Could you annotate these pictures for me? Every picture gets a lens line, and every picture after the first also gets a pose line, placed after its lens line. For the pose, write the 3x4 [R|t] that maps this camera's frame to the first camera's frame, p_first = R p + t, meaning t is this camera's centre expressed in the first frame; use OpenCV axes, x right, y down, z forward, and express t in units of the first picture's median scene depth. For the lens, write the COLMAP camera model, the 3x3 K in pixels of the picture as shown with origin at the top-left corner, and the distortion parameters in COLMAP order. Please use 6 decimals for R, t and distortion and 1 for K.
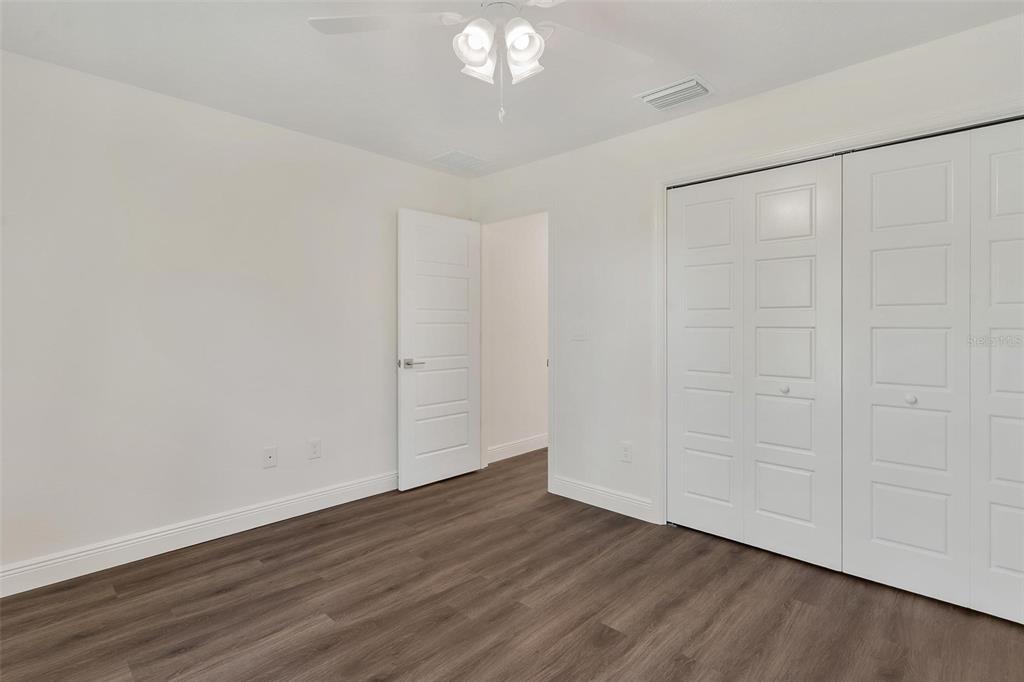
lens RADIAL K [[501.7, 0, 510.0], [0, 501.7, 329.7], [0, 0, 1]] dist [0.003033, 0.000272]
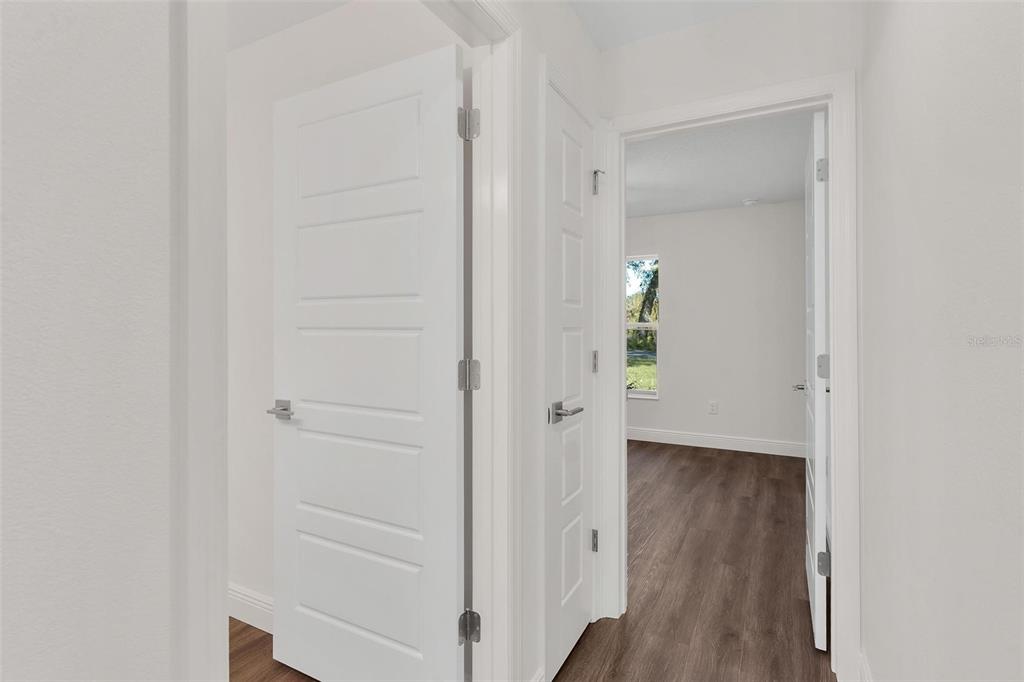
lens RADIAL K [[501.7, 0, 510.0], [0, 501.7, 329.7], [0, 0, 1]] dist [0.003033, 0.000272]
pose [[-0.965788, 0.003057, -0.259314, 0.498044], [0.000131, 0.999936, 0.011298, -0.031465], [0.259332, 0.010878, -0.965727, 2.069697]]
